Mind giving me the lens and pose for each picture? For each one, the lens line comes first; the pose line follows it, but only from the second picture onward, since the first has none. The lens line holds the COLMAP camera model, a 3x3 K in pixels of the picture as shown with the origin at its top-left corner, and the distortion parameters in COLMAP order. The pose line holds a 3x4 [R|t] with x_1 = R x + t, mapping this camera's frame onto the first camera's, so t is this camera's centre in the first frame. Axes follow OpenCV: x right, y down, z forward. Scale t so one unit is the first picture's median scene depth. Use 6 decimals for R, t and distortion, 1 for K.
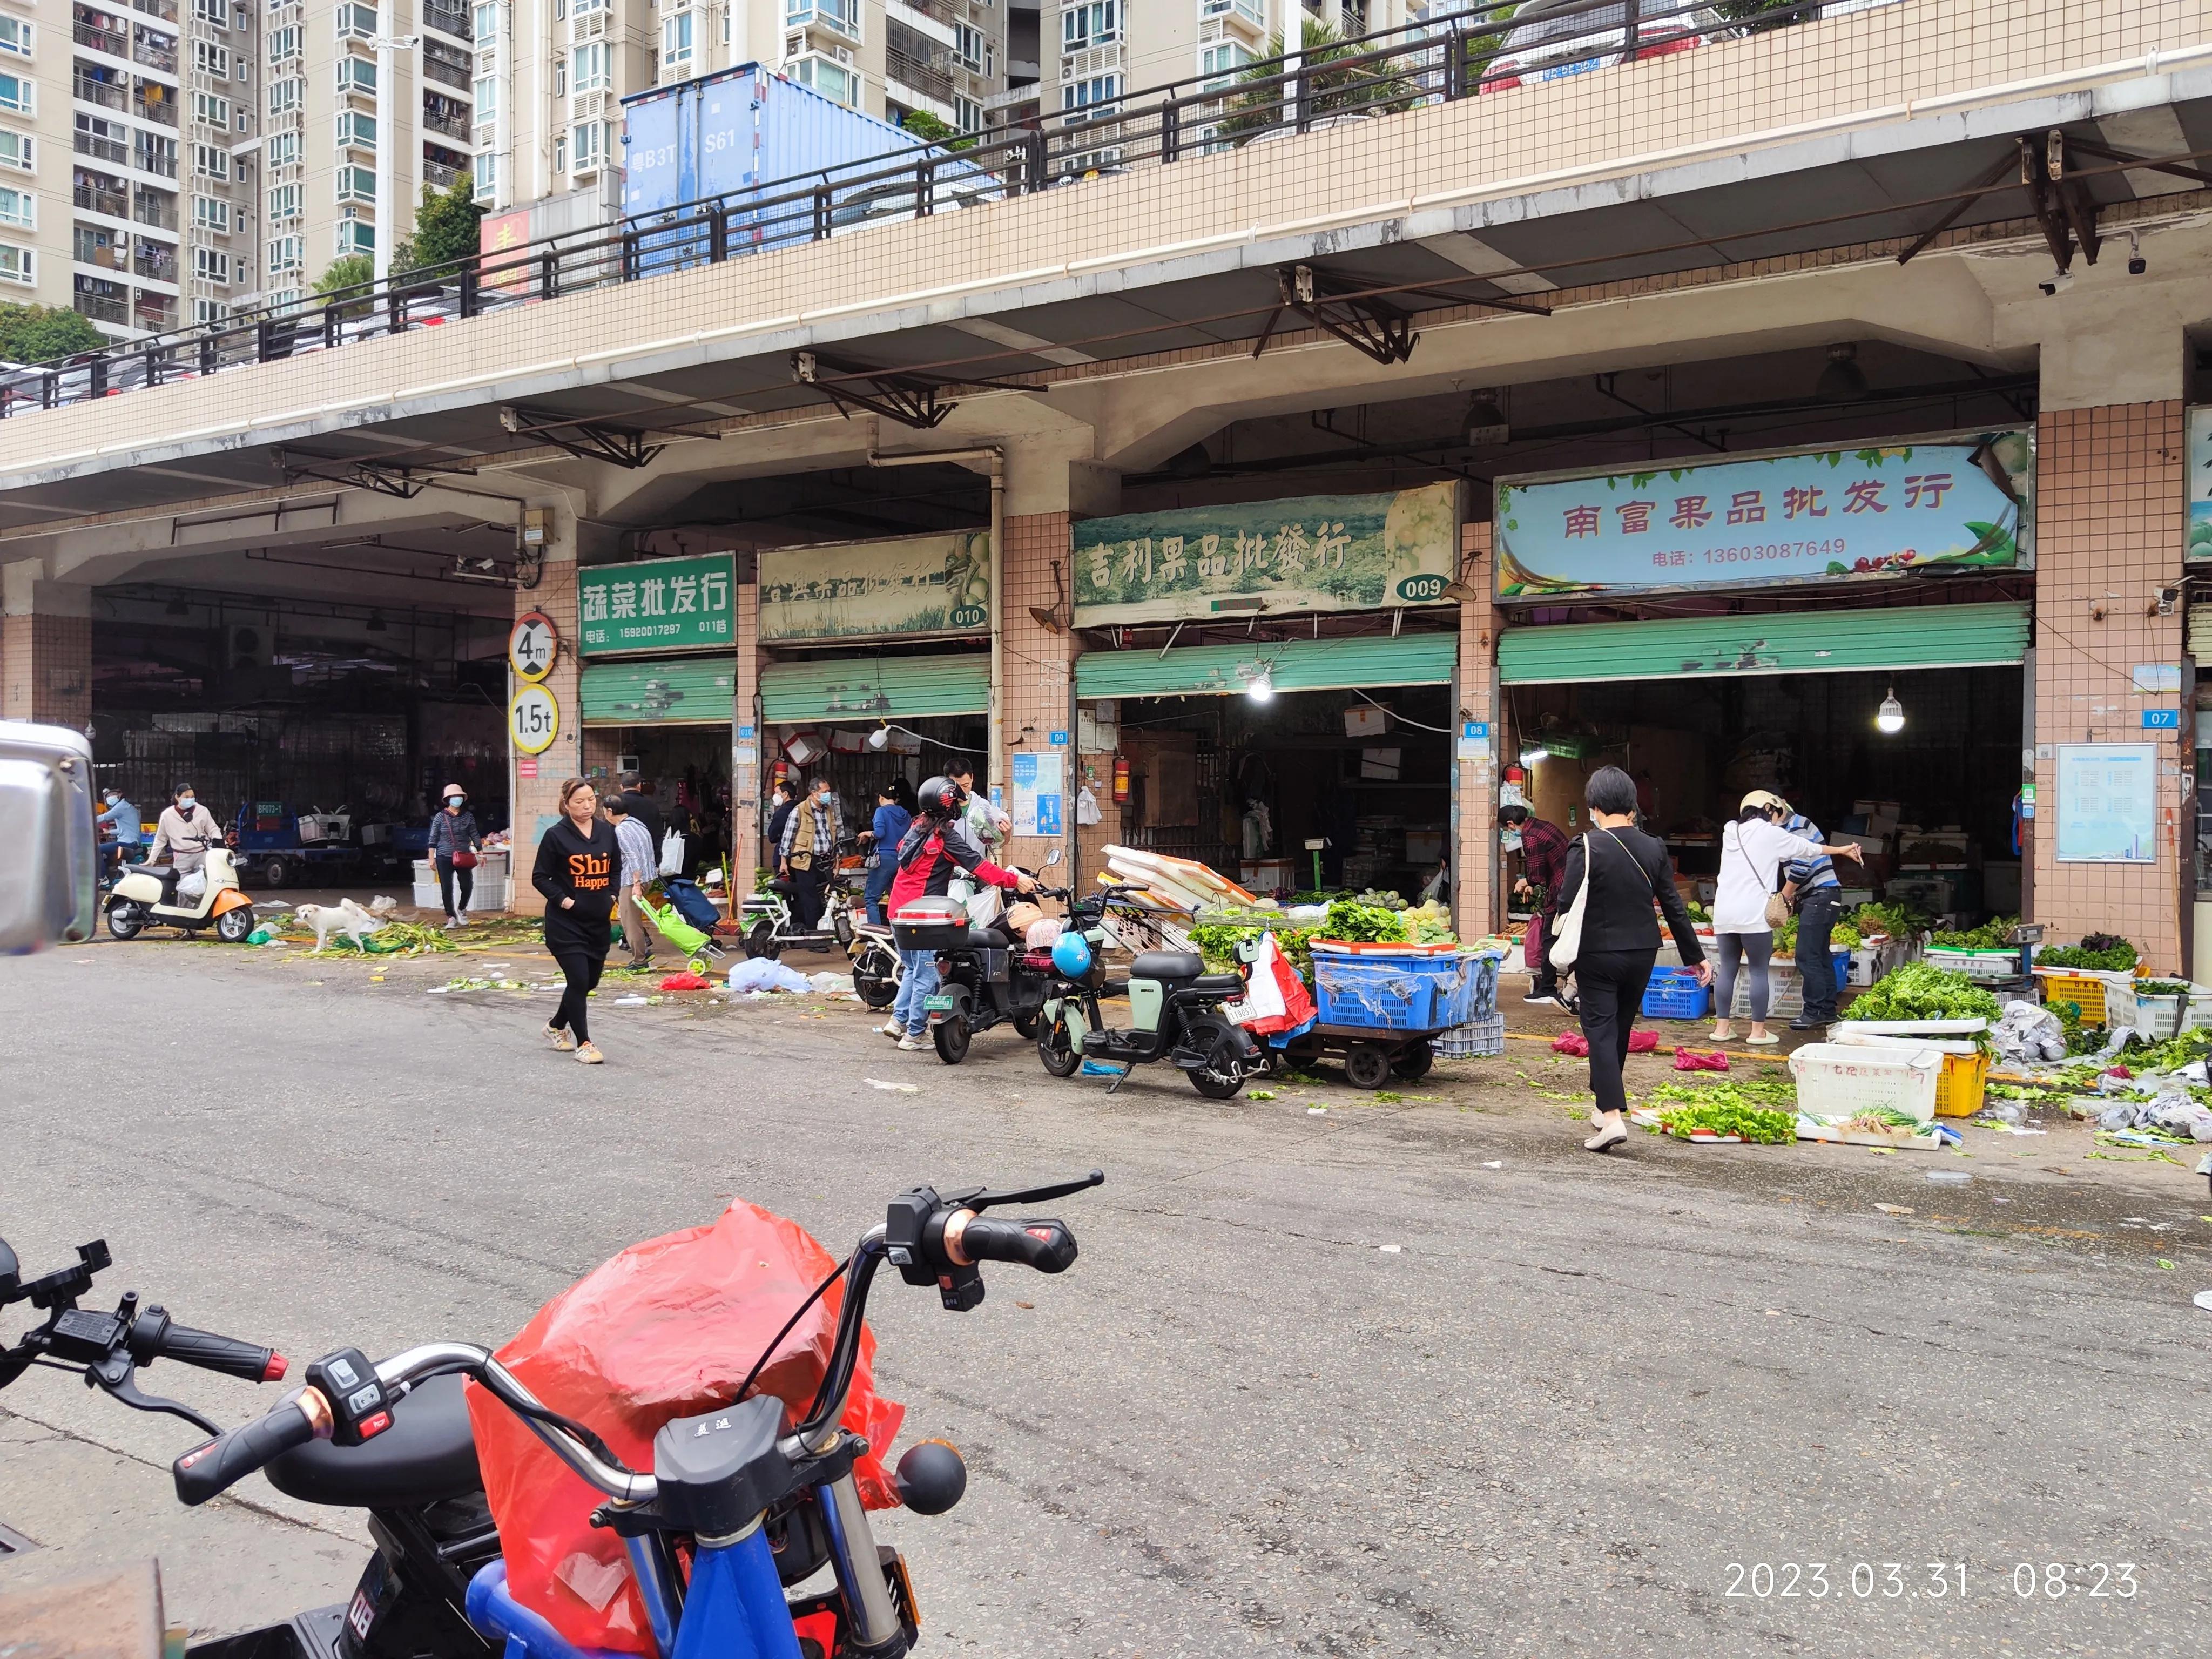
lens RADIAL K [[2017.7, 0, 1106.0], [0, 2017.7, 829.5], [0, 0, 1]] dist [0.009821, 0.005261]
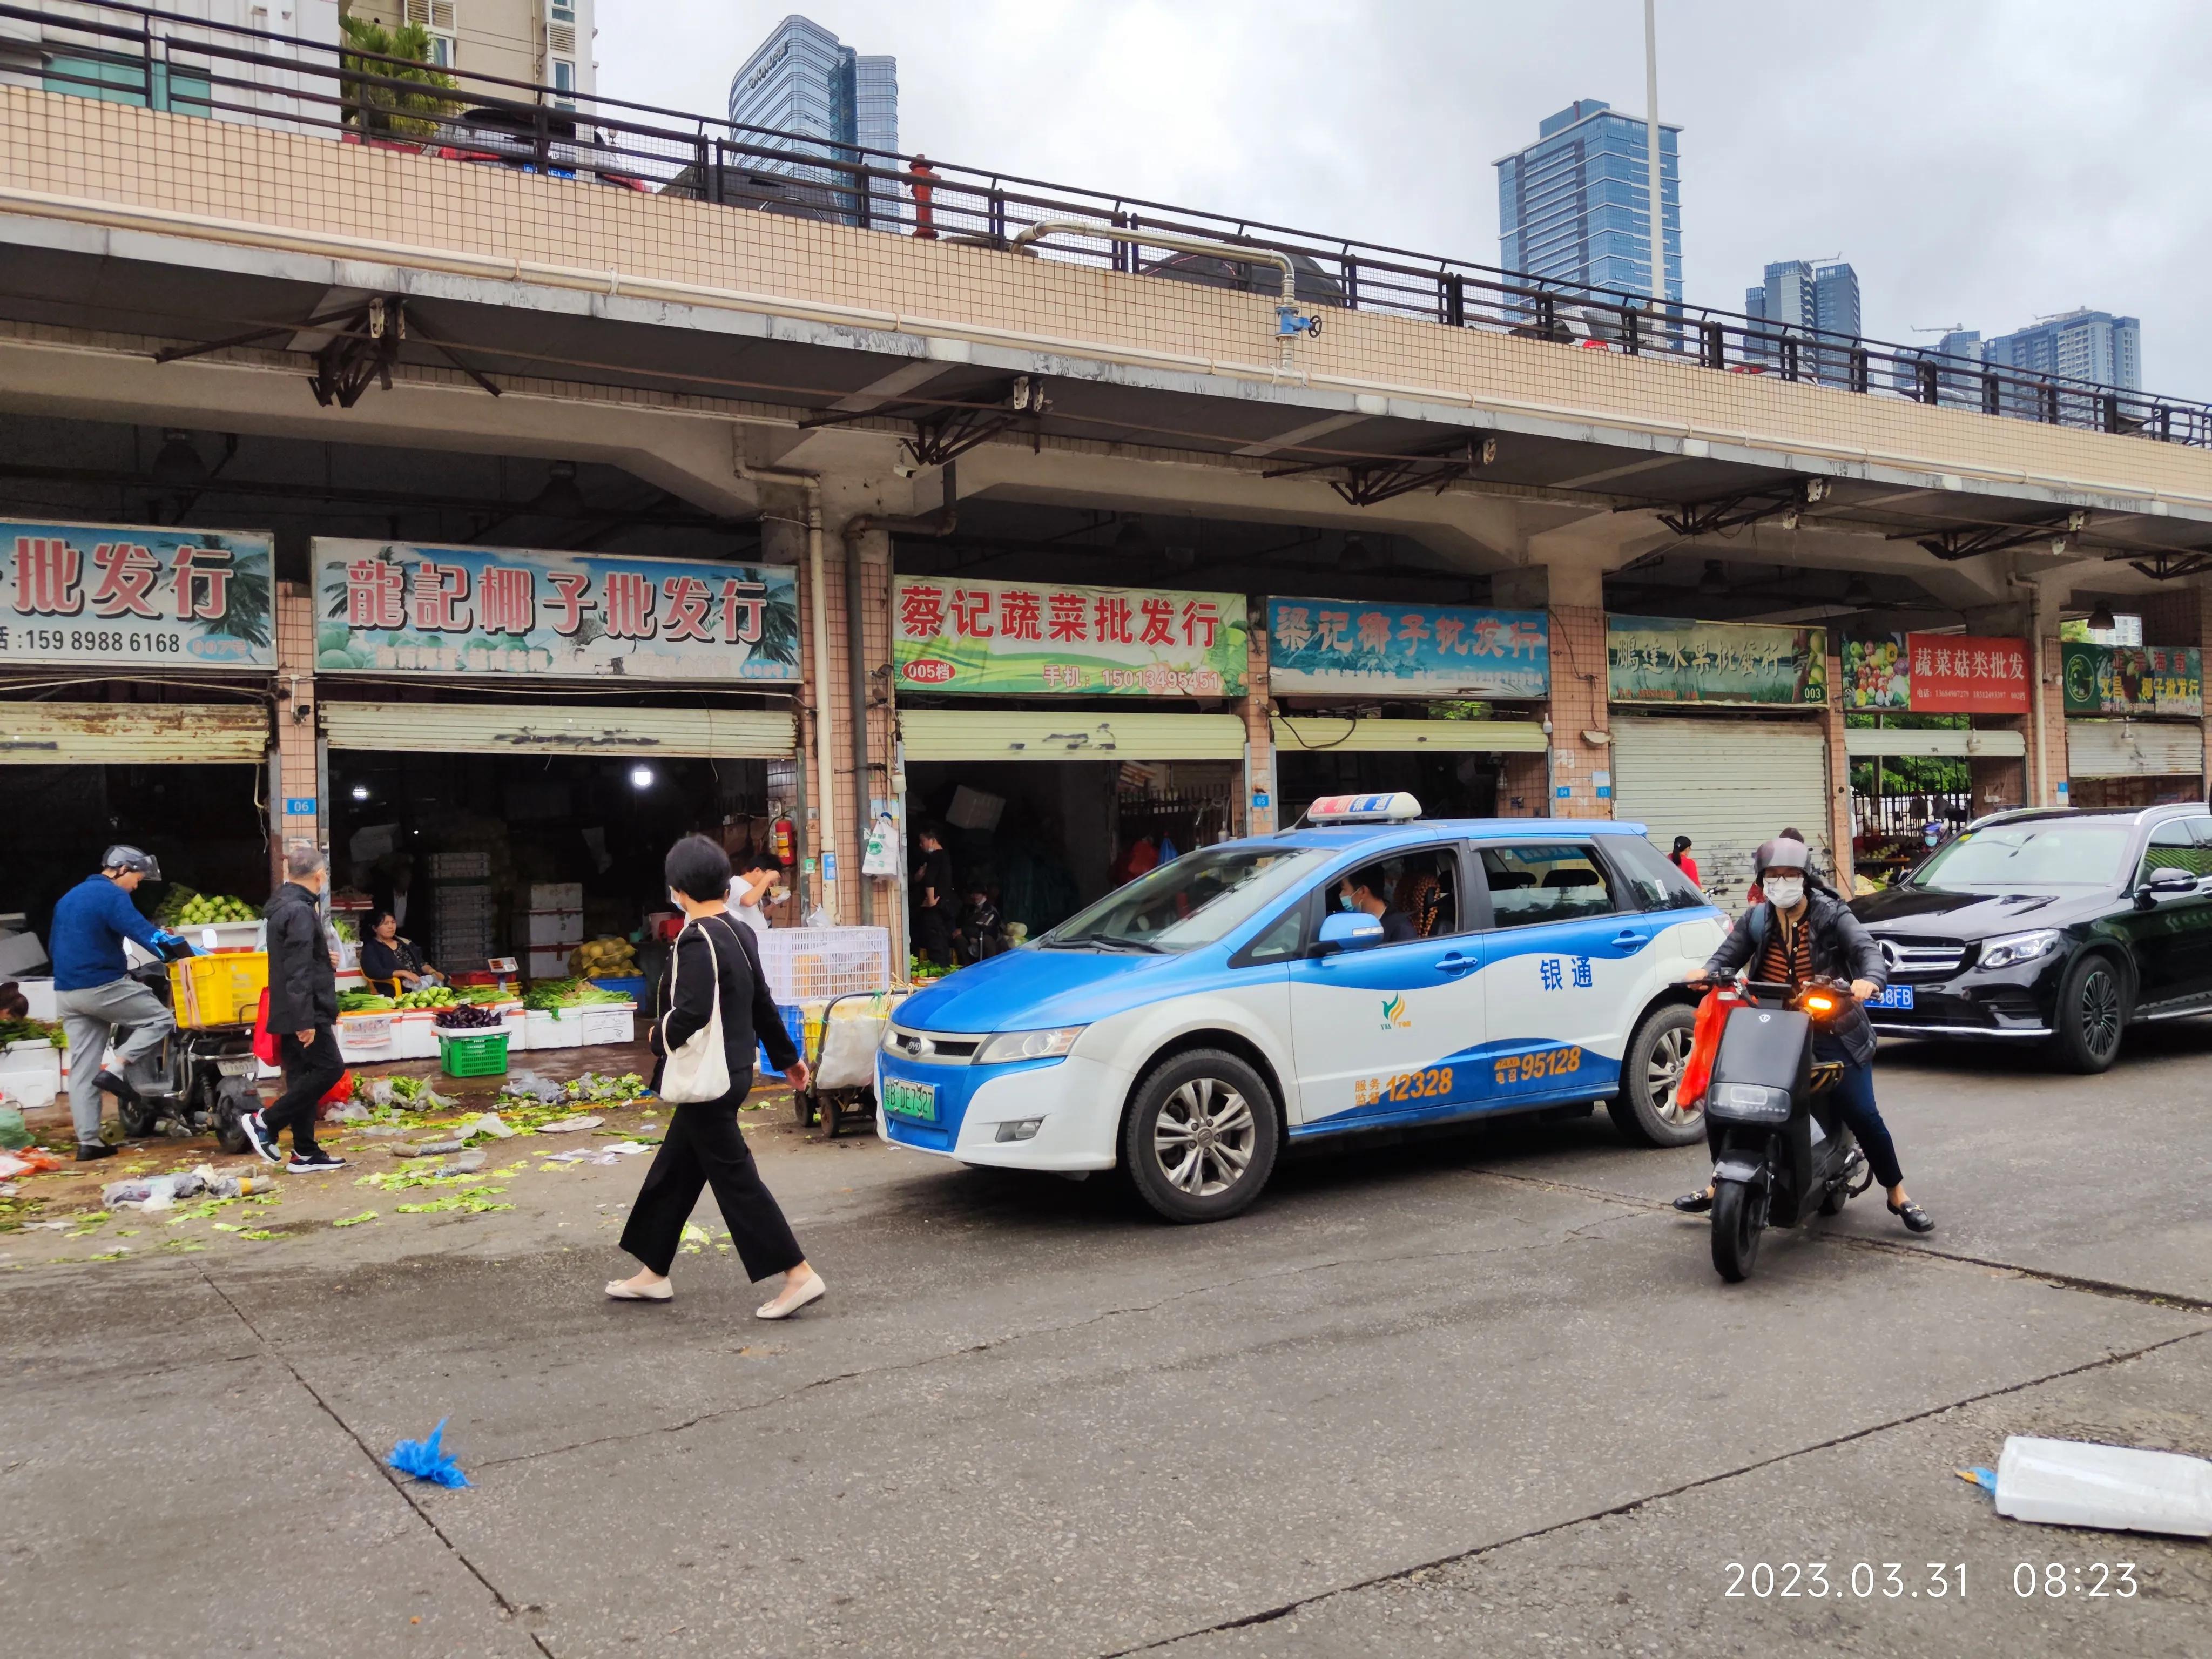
lens RADIAL K [[1836.4, 0, 1106.0], [0, 1836.4, 829.5], [0, 0, 1]] dist [0.005643, 0.004597]
pose [[0.369072, -0.003985, 0.929392, -1.054196], [0.048246, 0.998725, -0.014877, -0.017626], [-0.928148, 0.050330, 0.368793, 0.778638]]
